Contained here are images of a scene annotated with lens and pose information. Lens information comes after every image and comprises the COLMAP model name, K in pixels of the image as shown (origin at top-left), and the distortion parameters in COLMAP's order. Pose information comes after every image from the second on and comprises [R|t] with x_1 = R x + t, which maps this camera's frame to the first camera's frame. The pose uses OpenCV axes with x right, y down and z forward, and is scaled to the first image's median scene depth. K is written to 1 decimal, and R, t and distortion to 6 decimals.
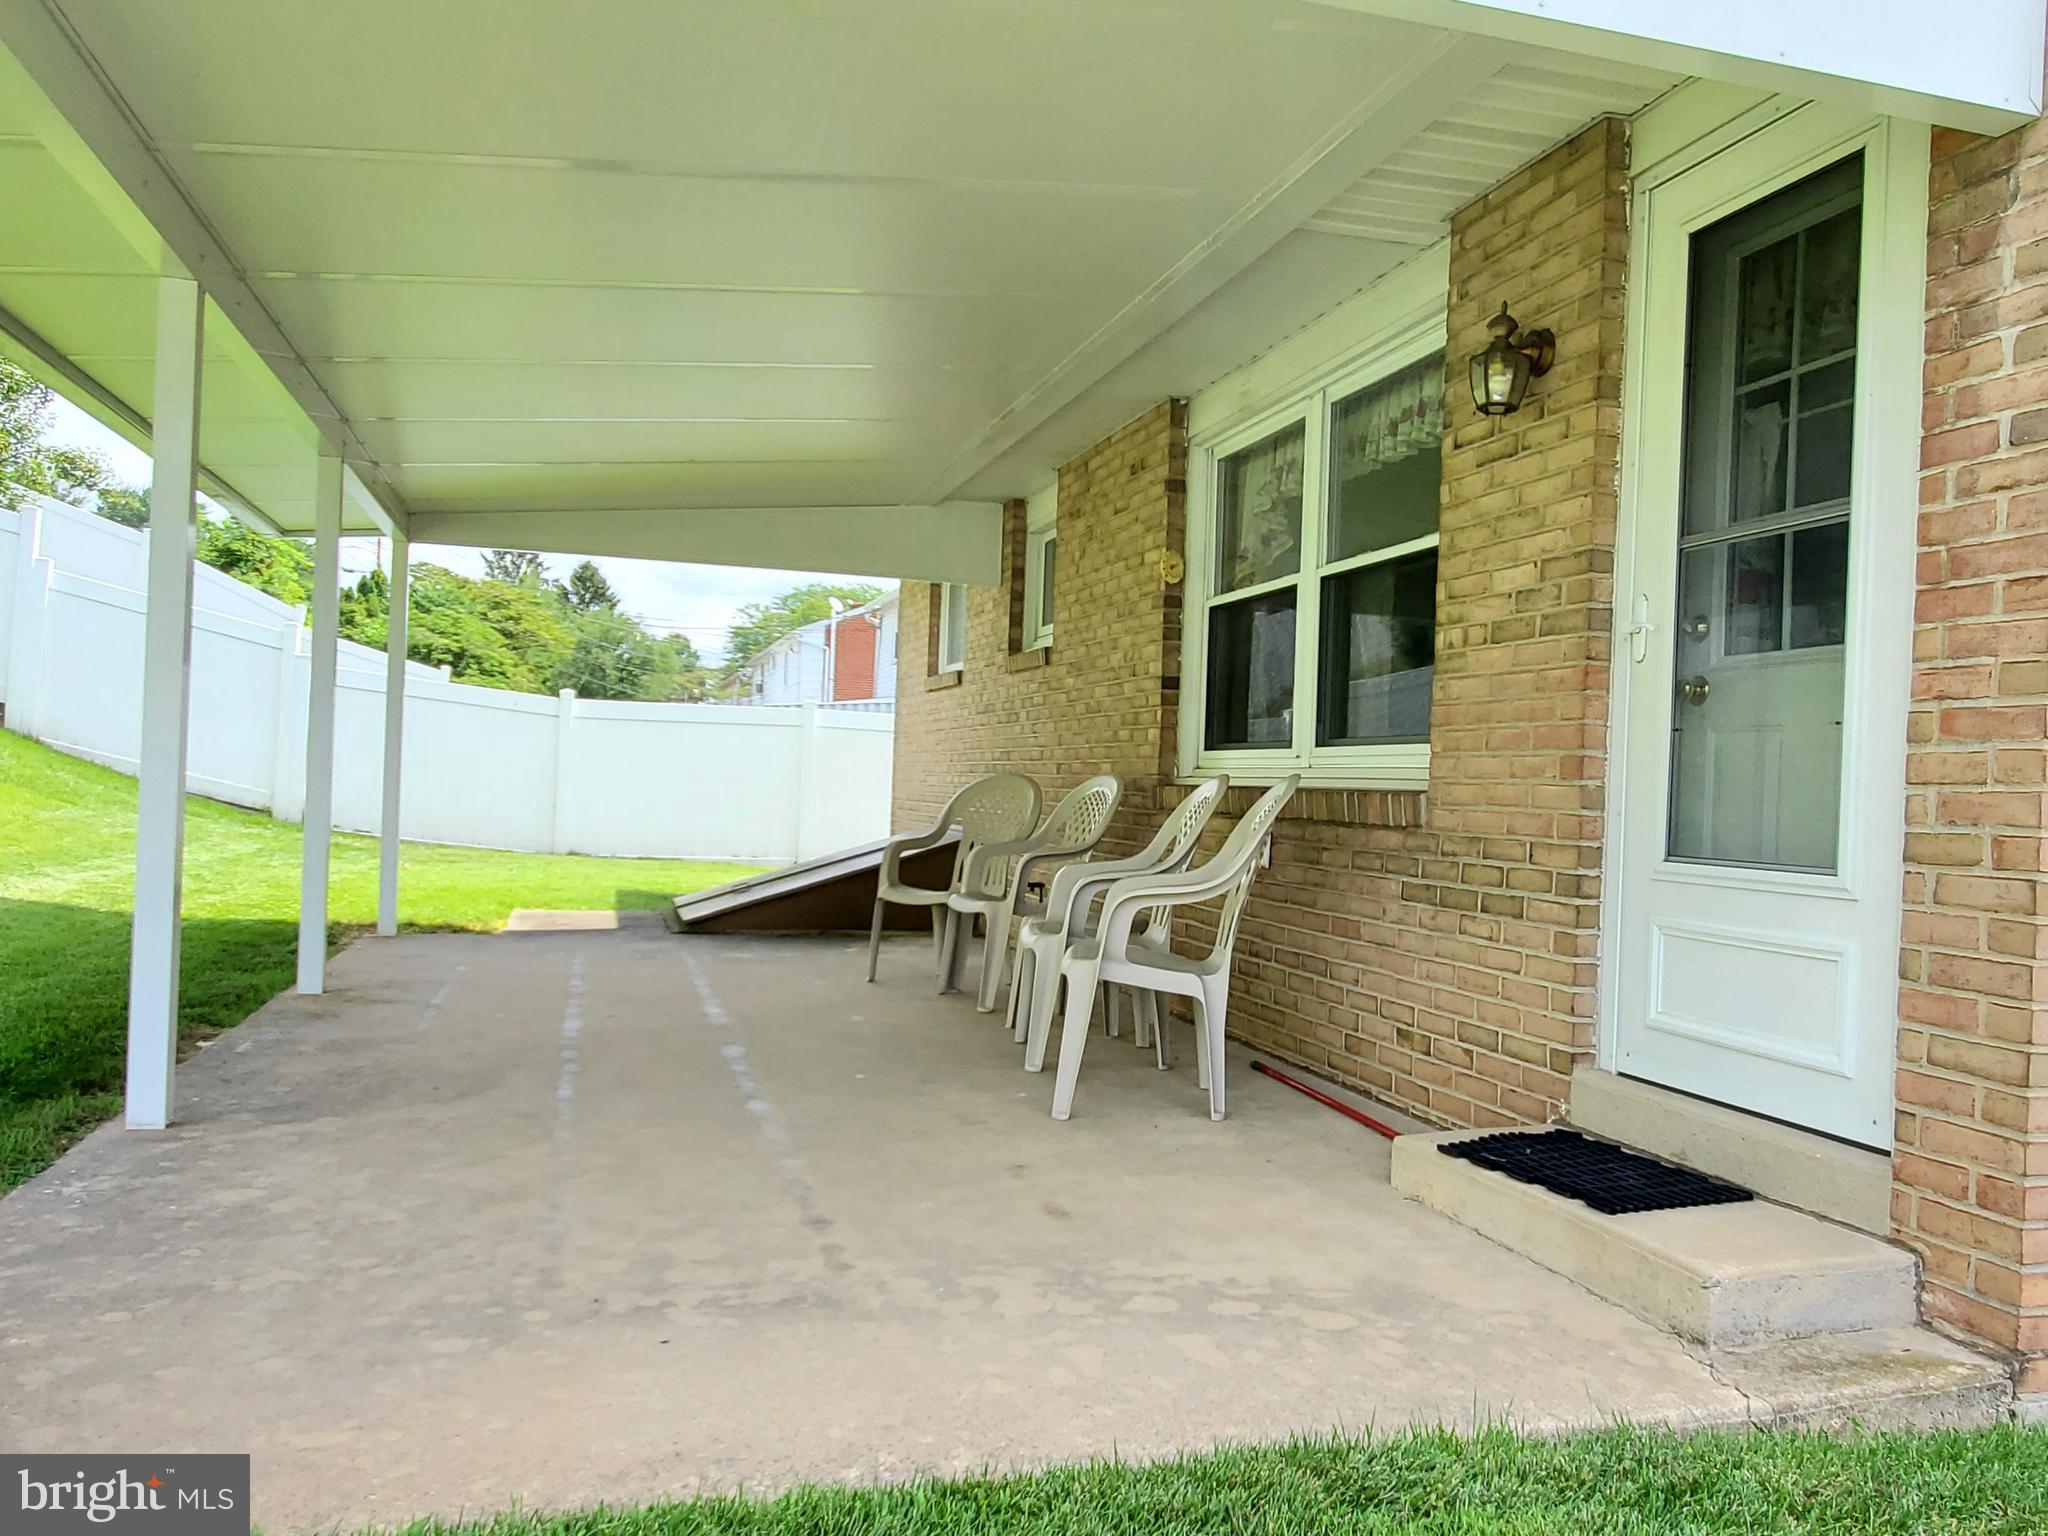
lens RADIAL K [[1573.8, 0, 1024.0], [0, 1573.8, 768.0], [0, 0, 1]] dist [0.018545, 0.008196]
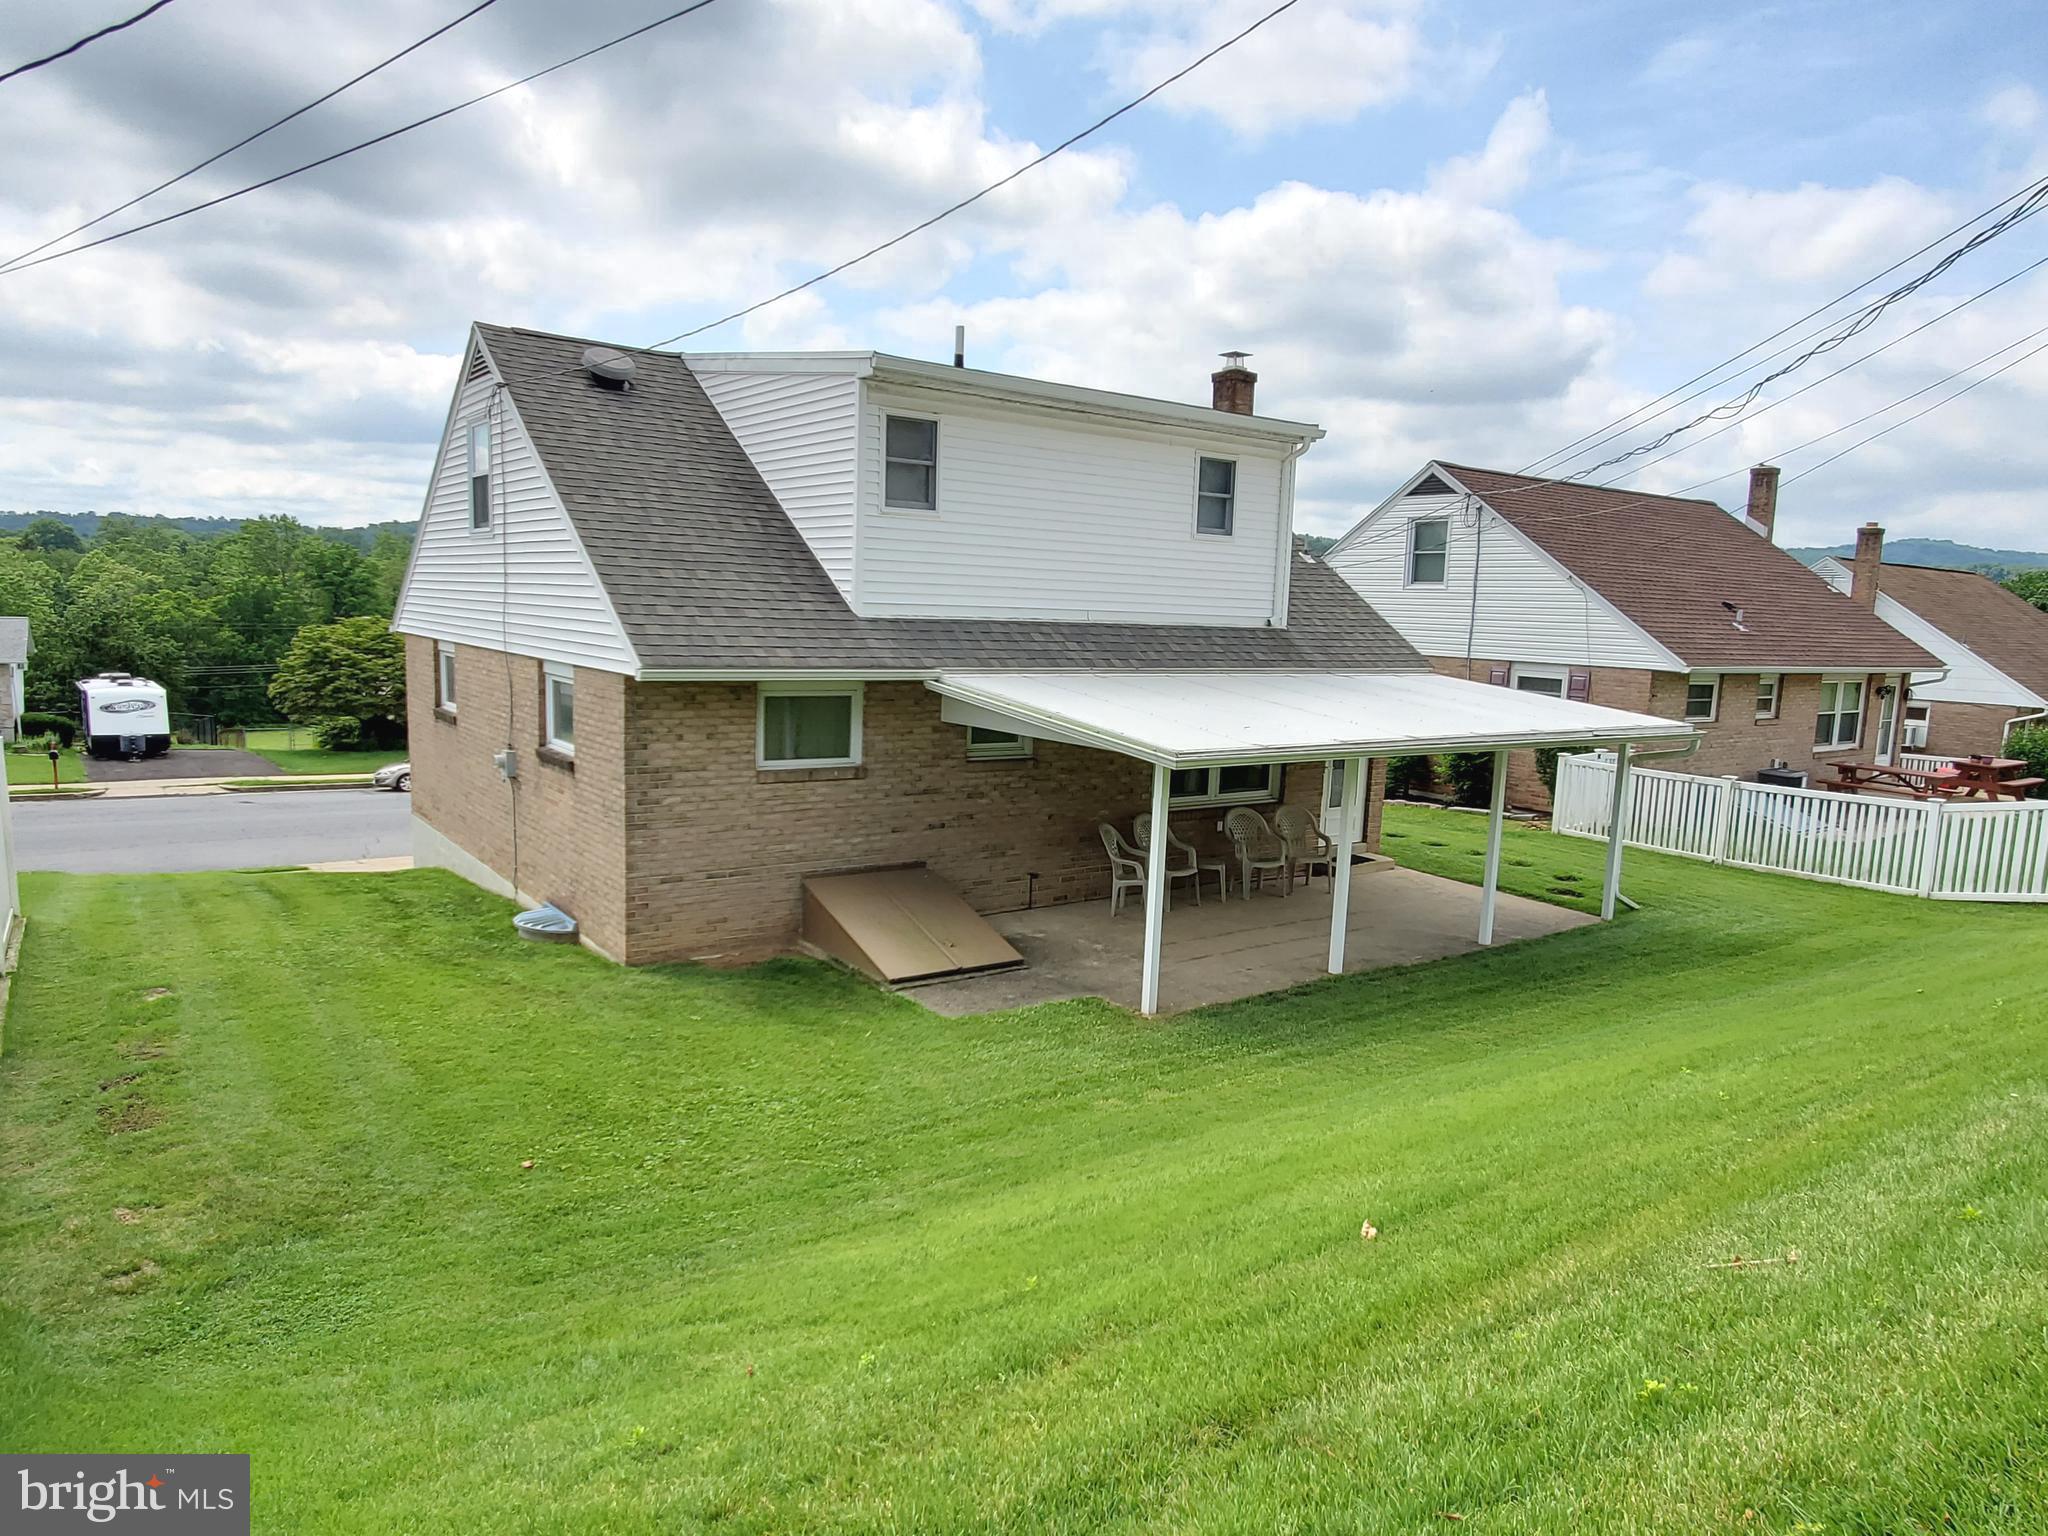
lens RADIAL K [[1301.6, 0, 1024.0], [0, 1301.6, 768.0], [0, 0, 1]] dist [0.000032, 0.002228]
pose [[-0.347366, -0.172108, 0.921800, -2.911145], [-0.061948, 0.985077, 0.160578, -0.637264], [-0.935681, -0.001324, -0.352844, 3.052613]]
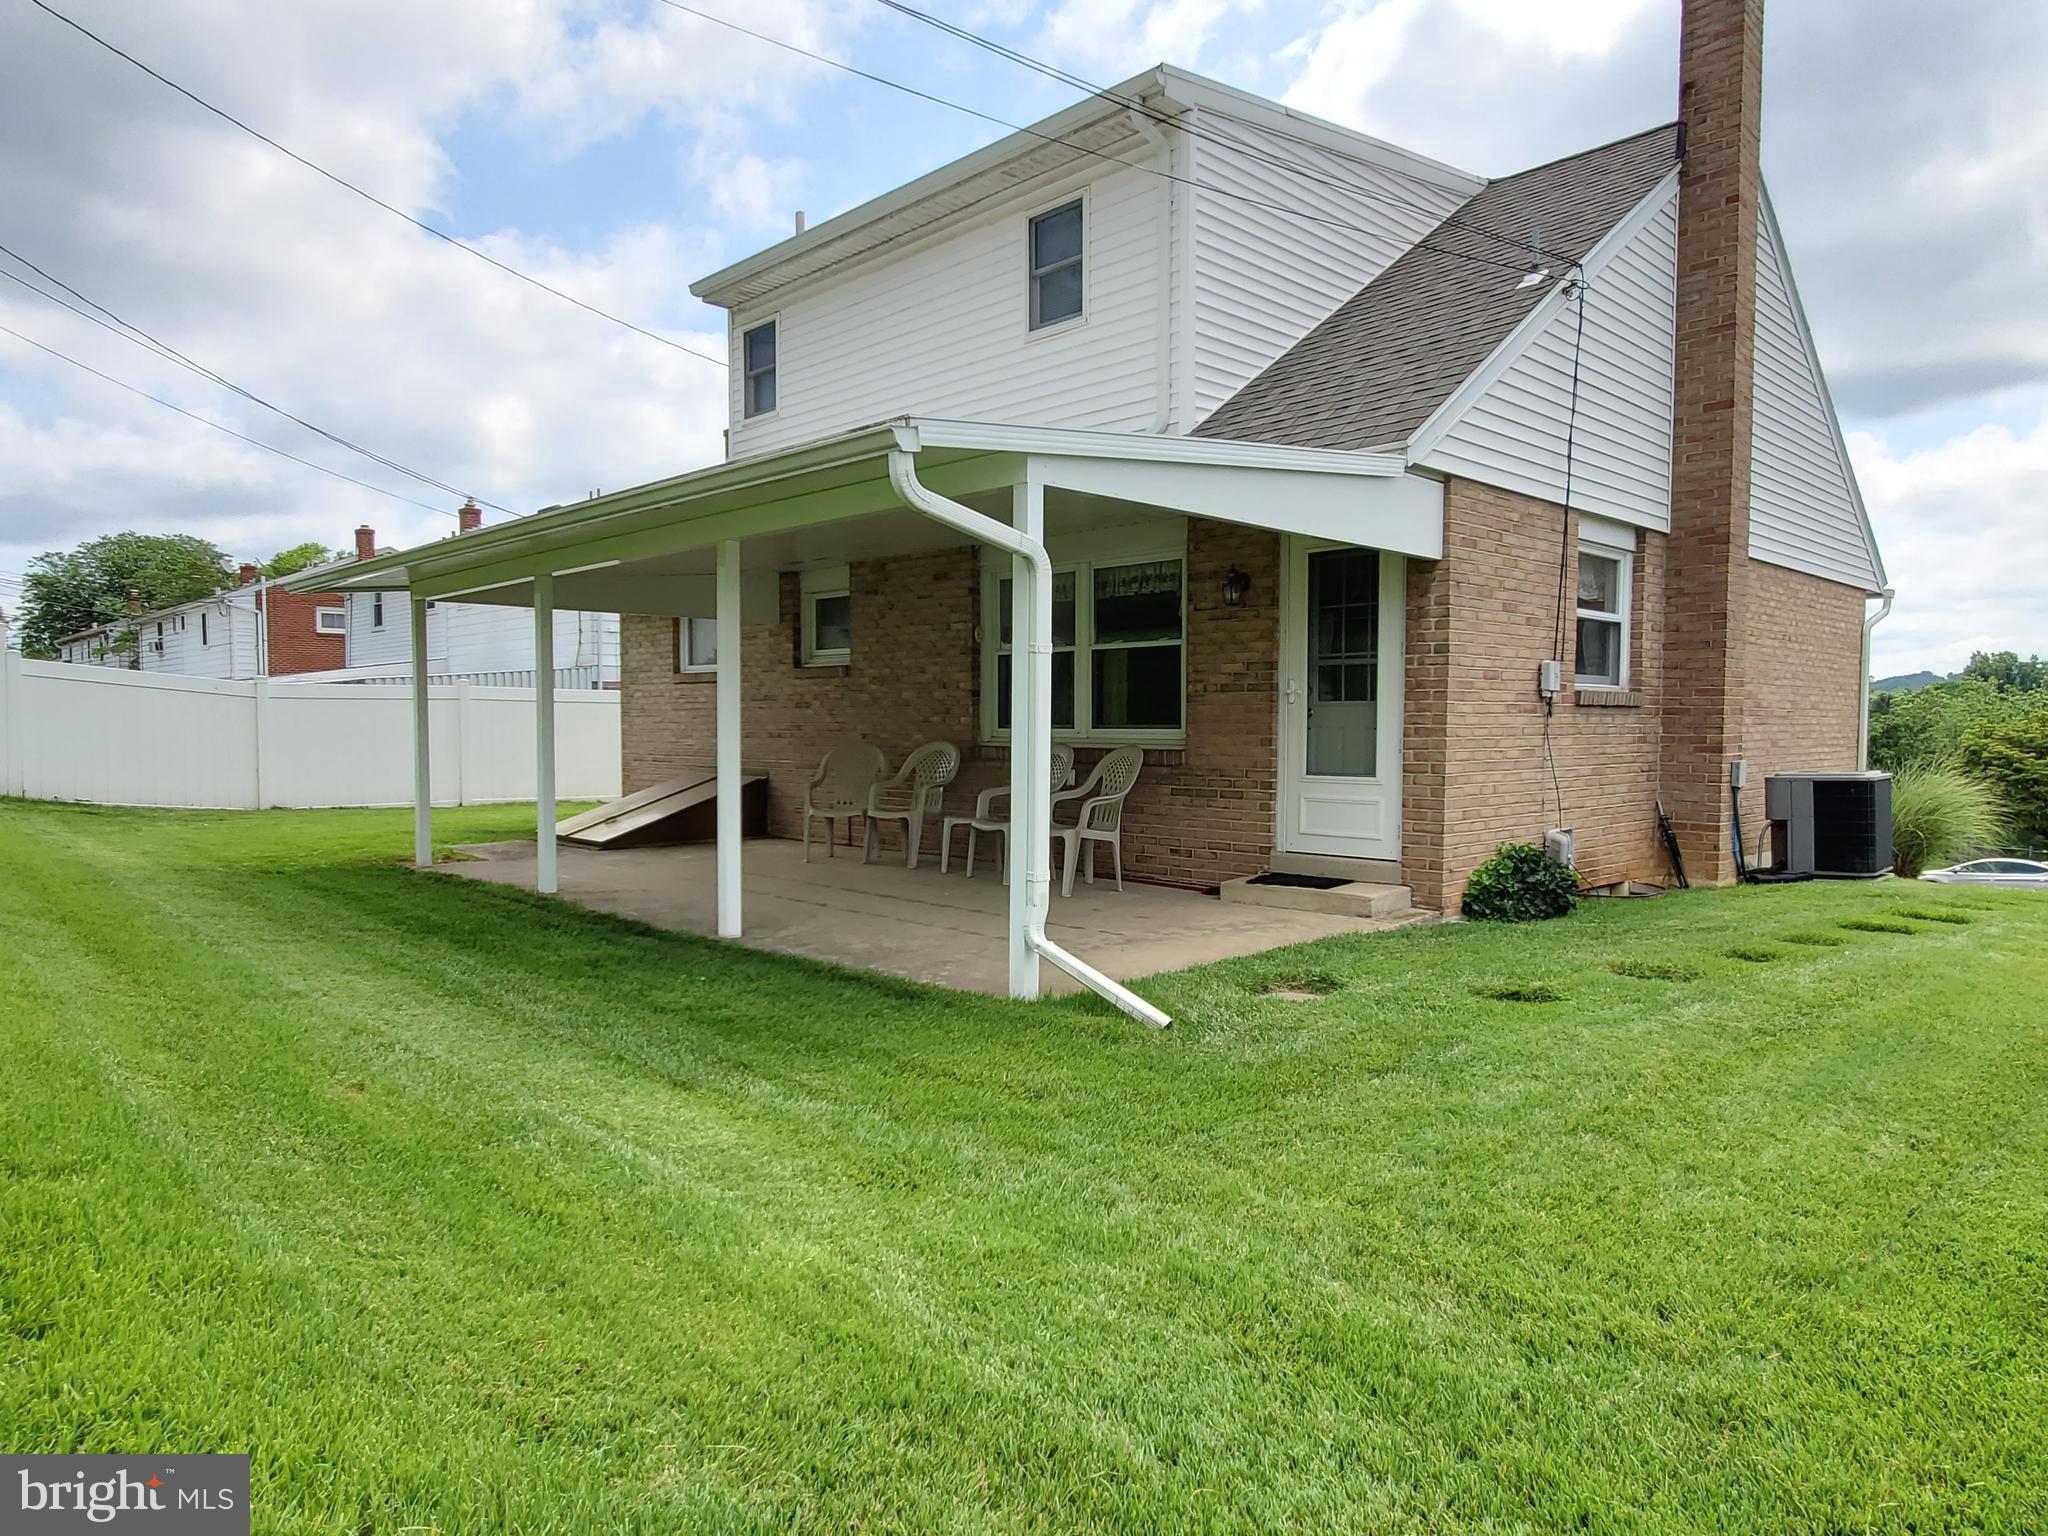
lens RADIAL K [[1301.6, 0, 1024.0], [0, 1301.6, 768.0], [0, 0, 1]] dist [0.000032, 0.002228]
pose [[0.879970, -0.056235, 0.471689, -0.938081], [0.029379, 0.997510, 0.064115, -0.096775], [-0.474120, -0.042561, 0.879431, -0.670937]]
